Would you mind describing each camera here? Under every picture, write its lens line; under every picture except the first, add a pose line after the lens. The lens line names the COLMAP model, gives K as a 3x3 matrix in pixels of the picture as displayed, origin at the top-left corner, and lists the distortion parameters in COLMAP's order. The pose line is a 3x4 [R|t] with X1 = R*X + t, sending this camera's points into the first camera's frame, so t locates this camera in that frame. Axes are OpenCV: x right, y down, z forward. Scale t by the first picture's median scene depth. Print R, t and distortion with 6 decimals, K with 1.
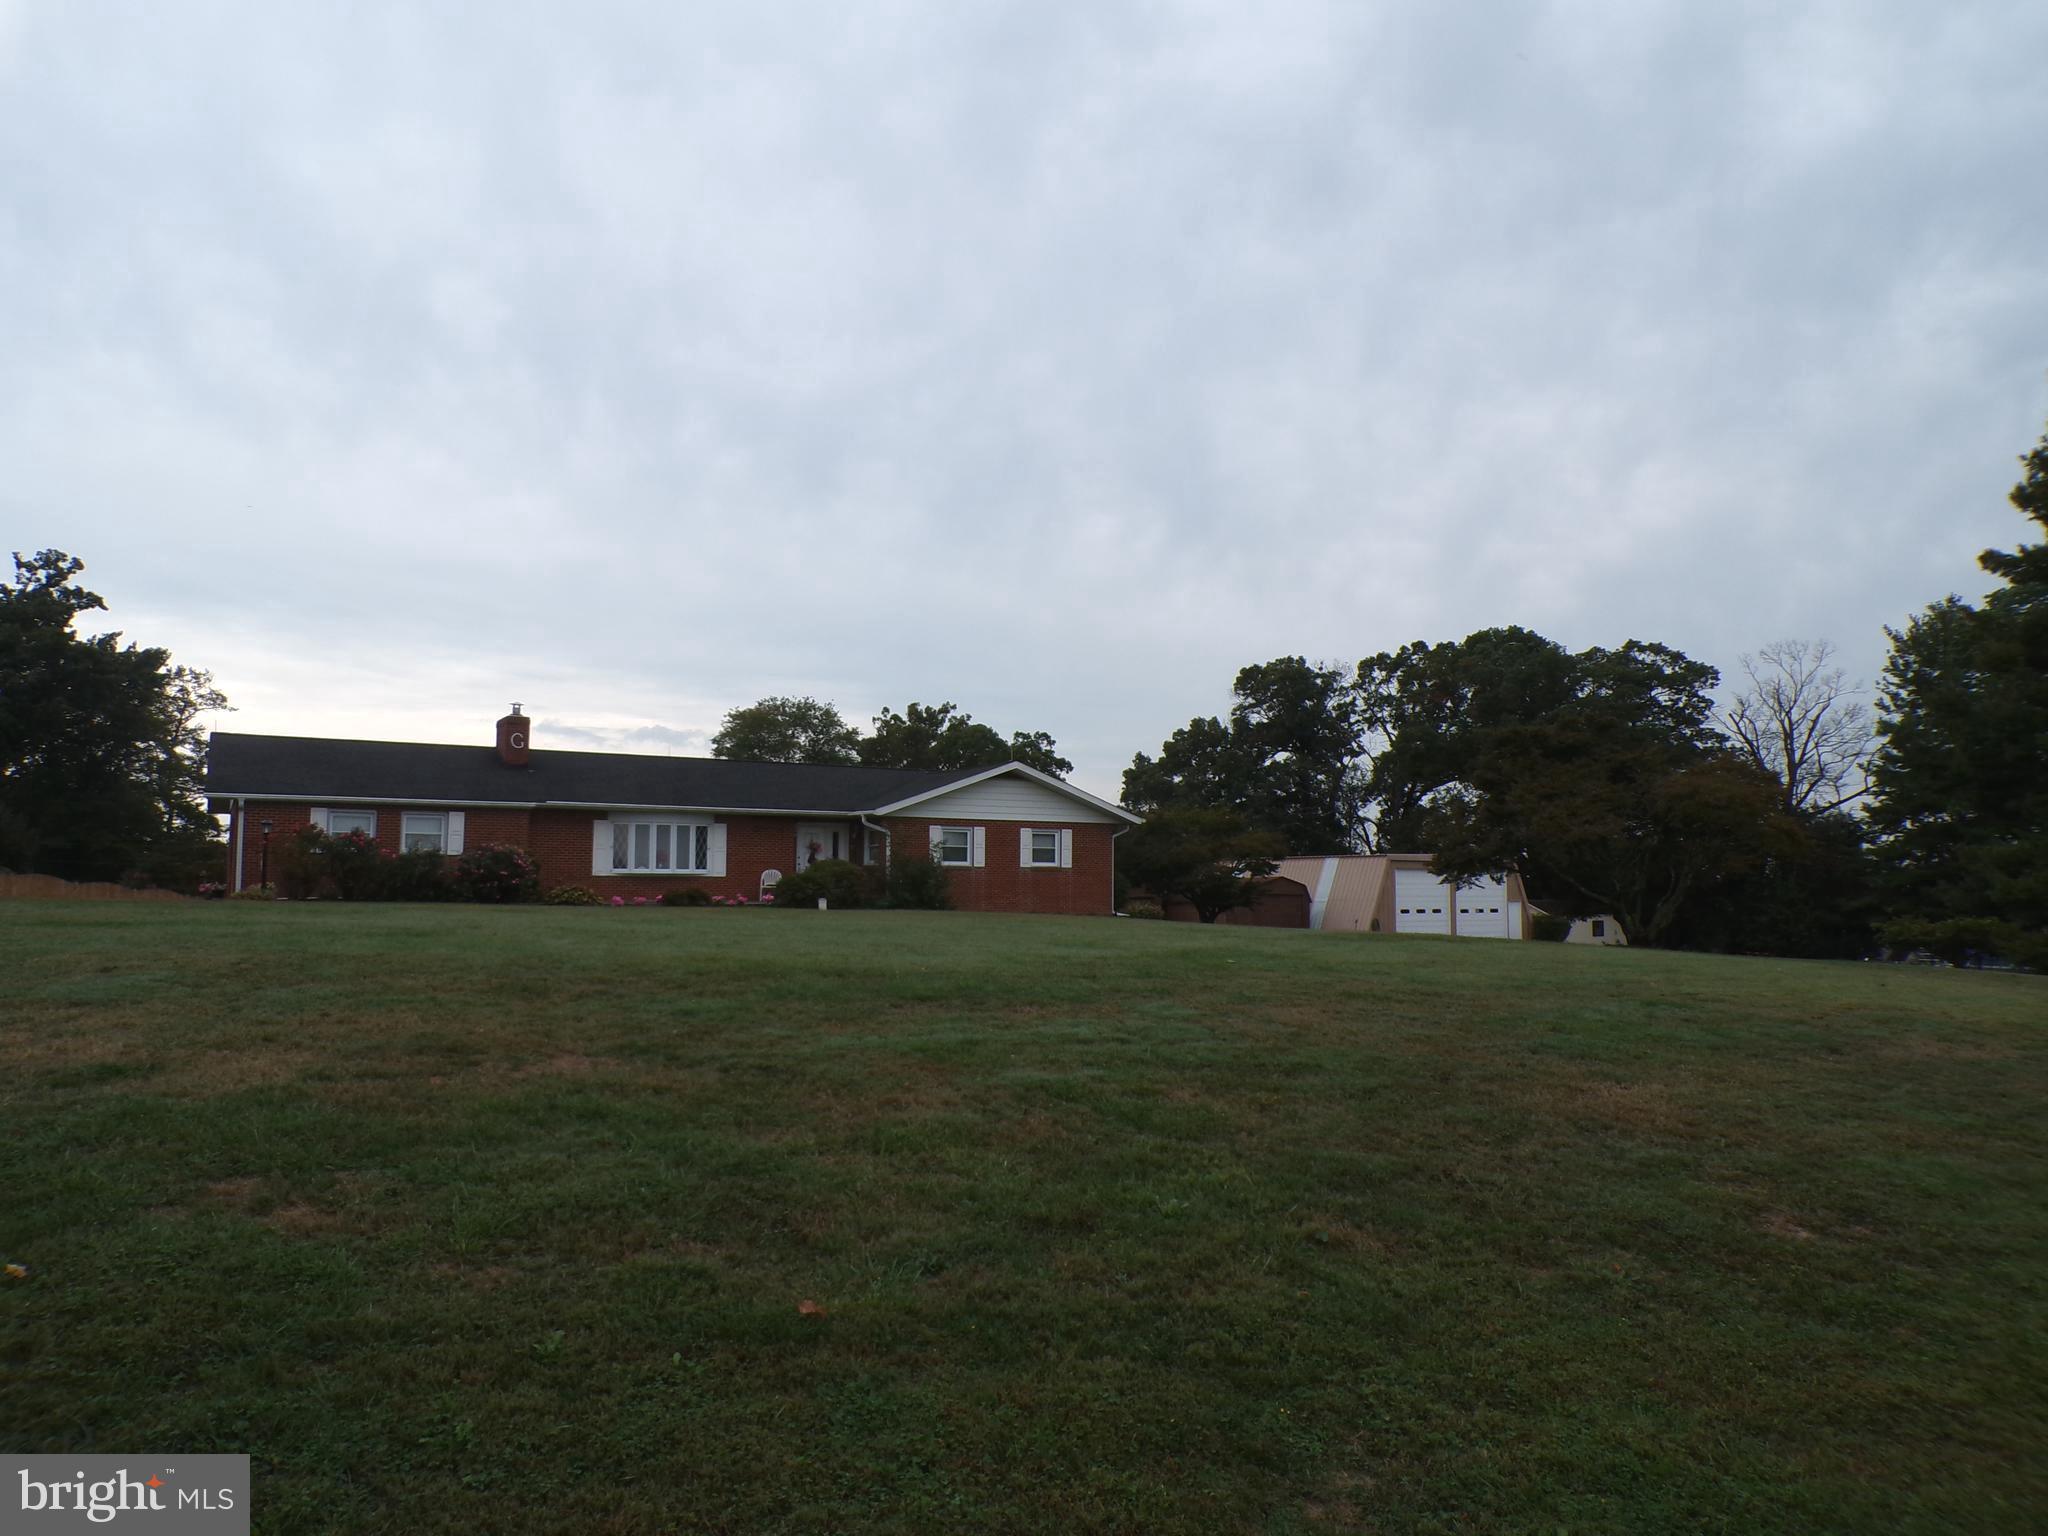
lens RADIAL K [[1383.9, 0, 1028.3], [0, 1383.9, 769.5], [0, 0, 1]] dist [-0.046274, 0.021734]
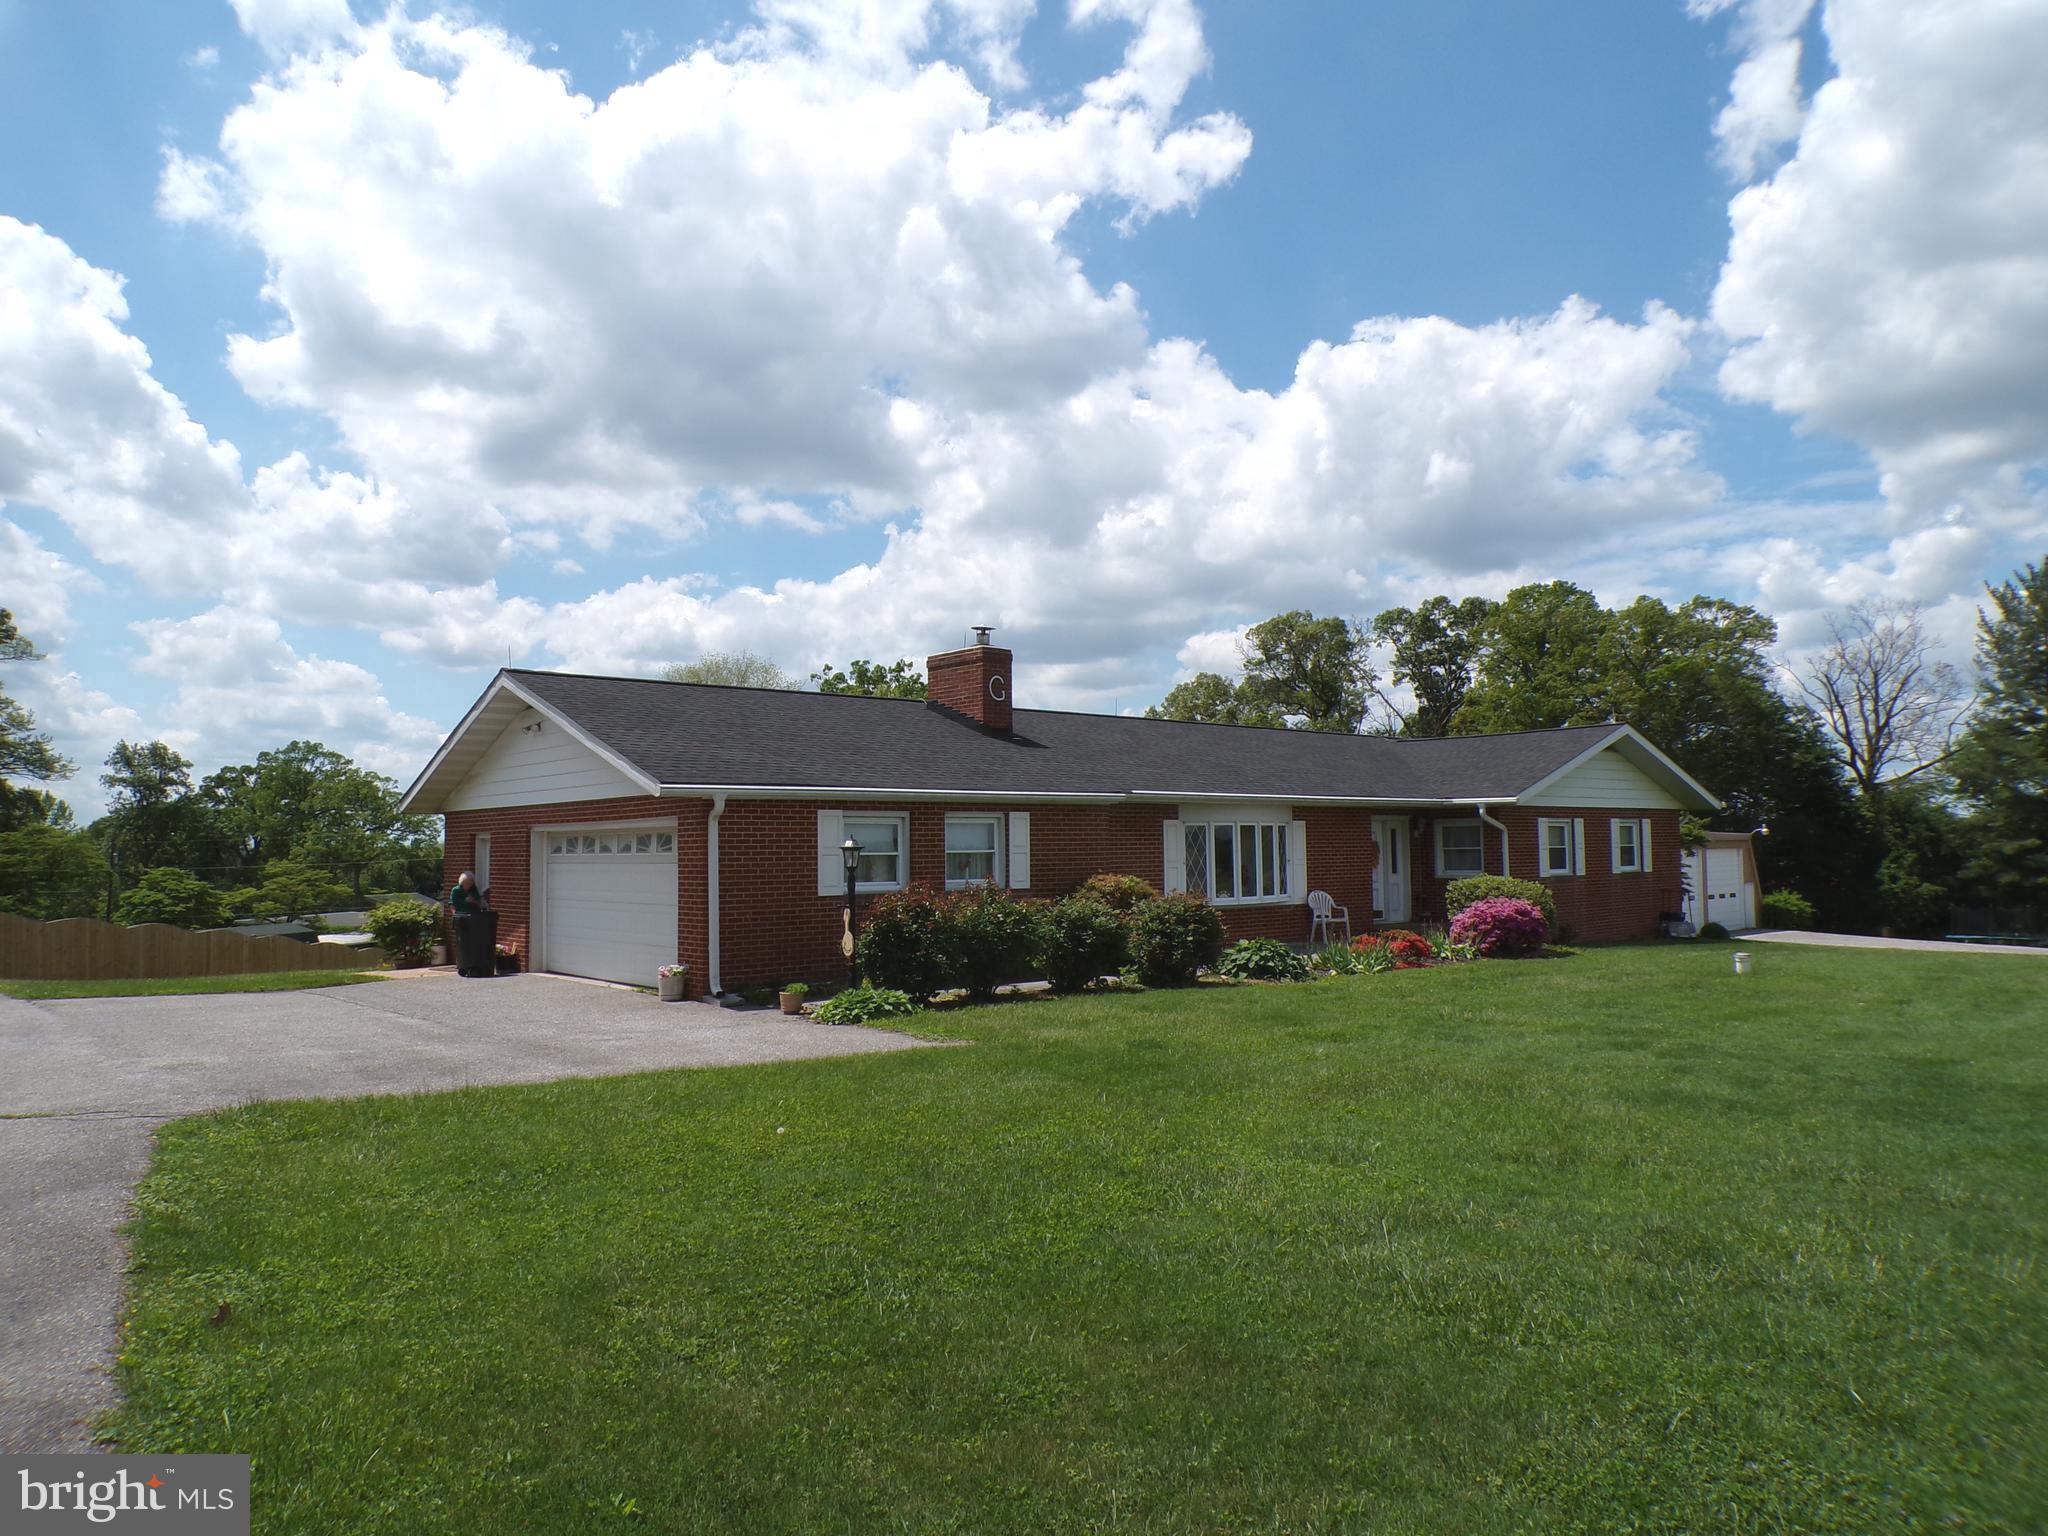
lens RADIAL K [[1383.9, 0, 1028.3], [0, 1383.9, 769.5], [0, 0, 1]] dist [-0.046274, 0.021734]
pose [[0.985665, -0.006508, 0.168589, -0.408201], [0.002194, 0.999666, 0.025765, -0.001078], [-0.168701, -0.025025, 0.985350, 0.356581]]
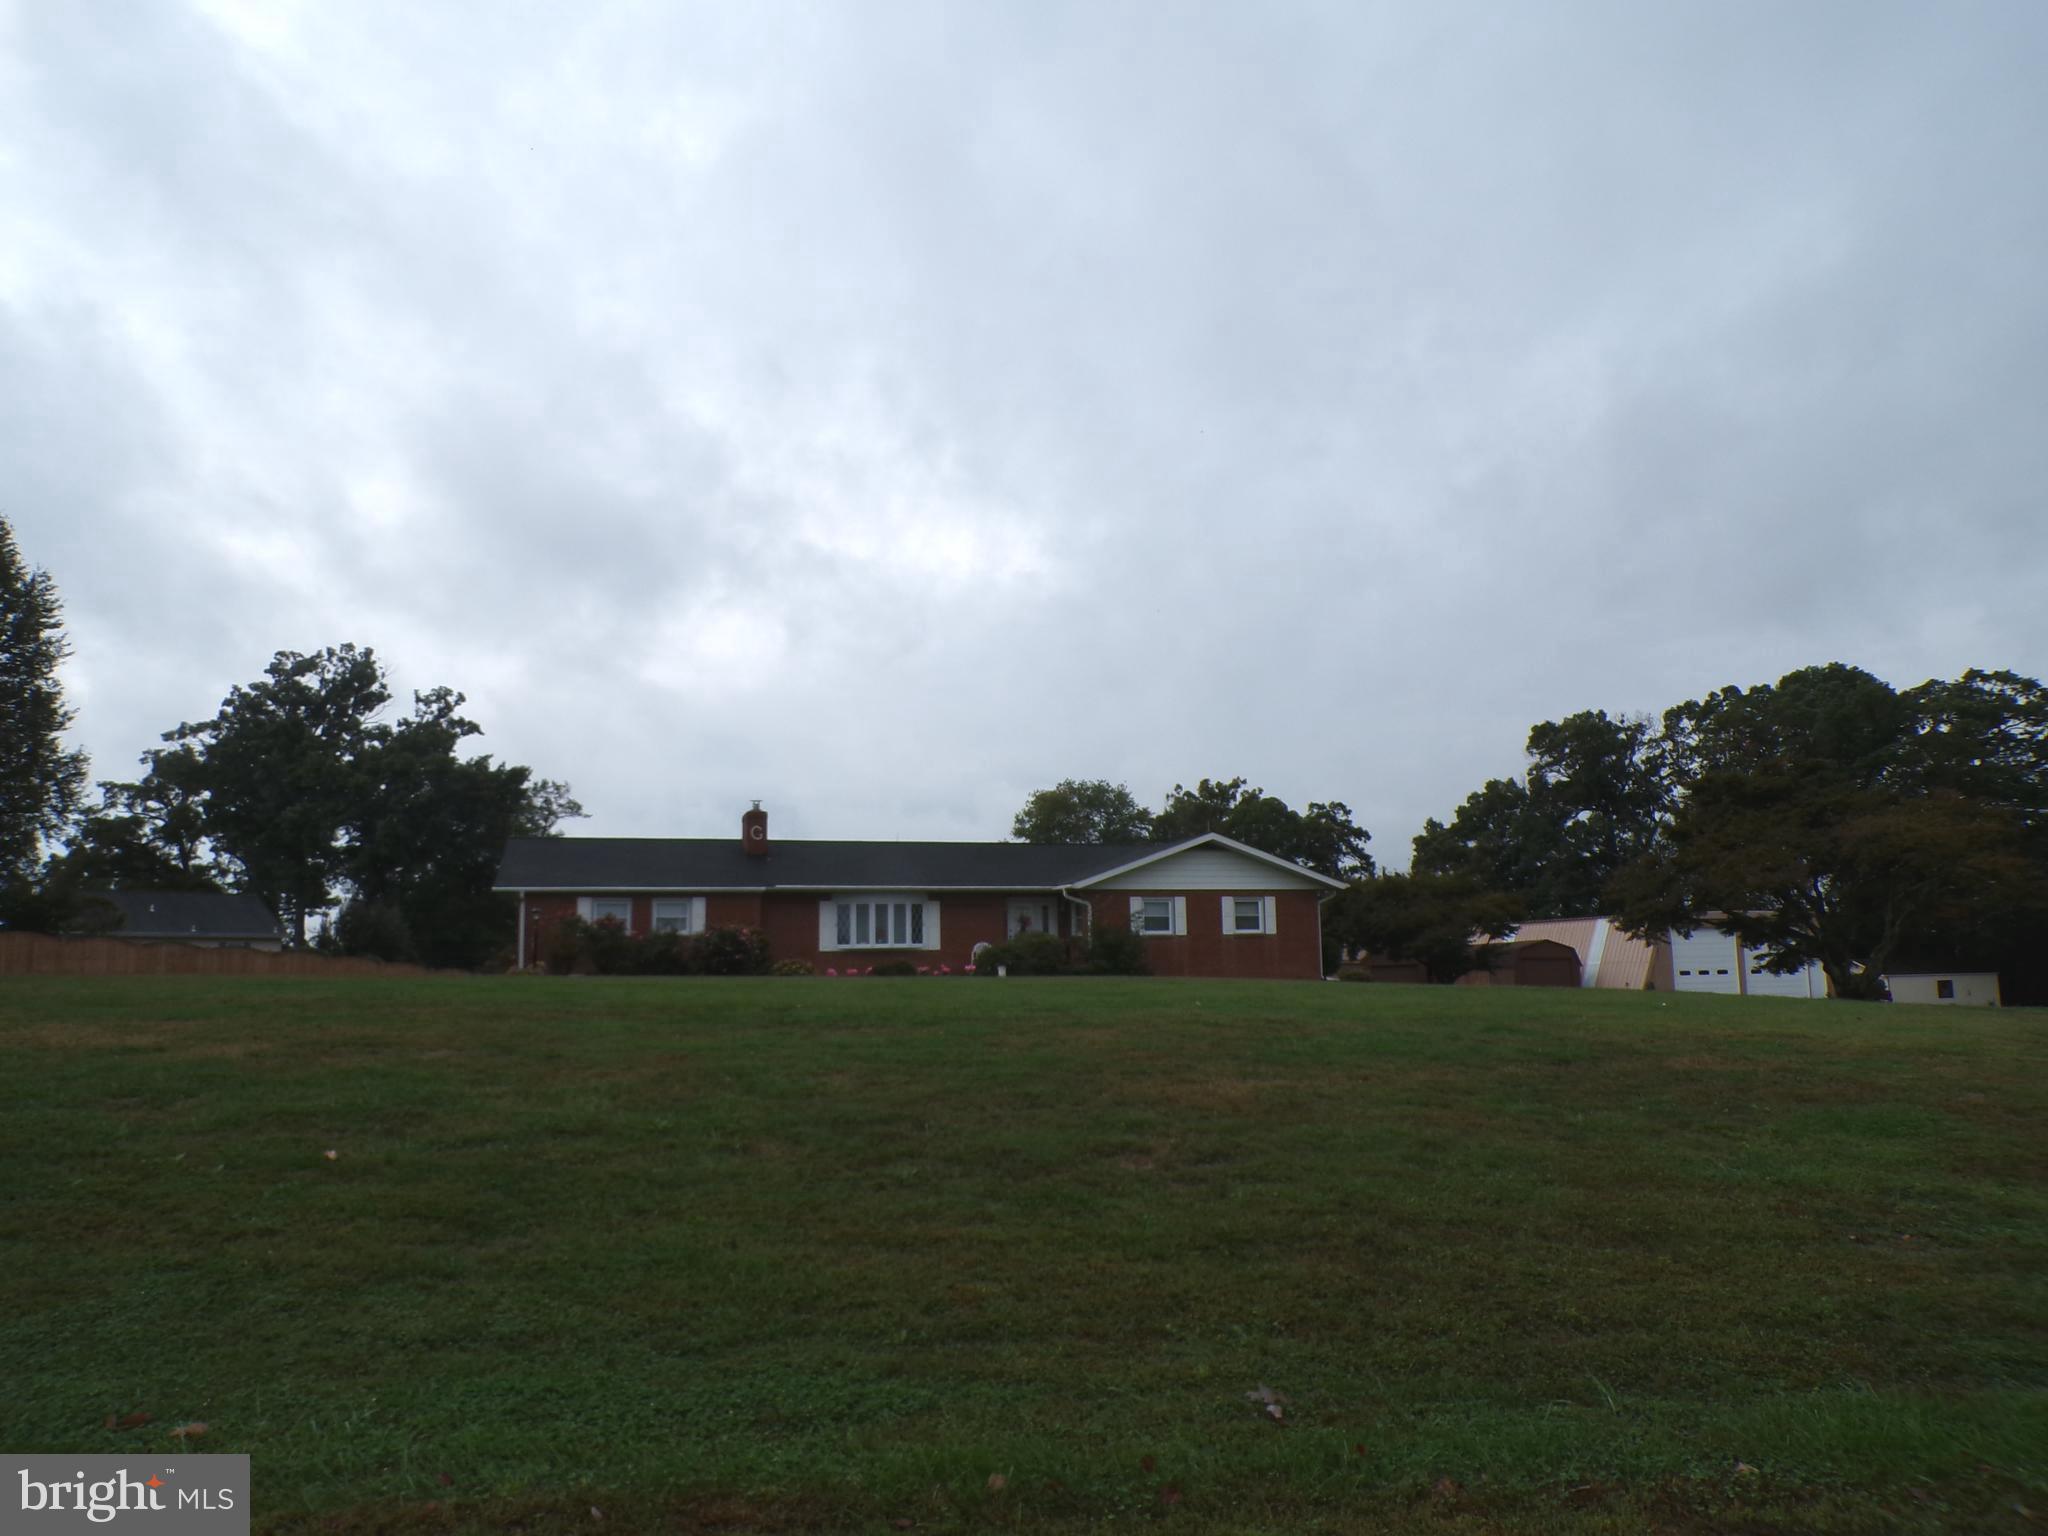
lens RADIAL K [[1383.9, 0, 1028.3], [0, 1383.9, 769.5], [0, 0, 1]] dist [-0.046274, 0.021734]
pose [[0.970227, -0.053262, -0.236267, 0.101636], [0.039790, 0.997318, -0.061431, 0.005045], [0.238905, 0.050201, 0.969744, -0.041785]]
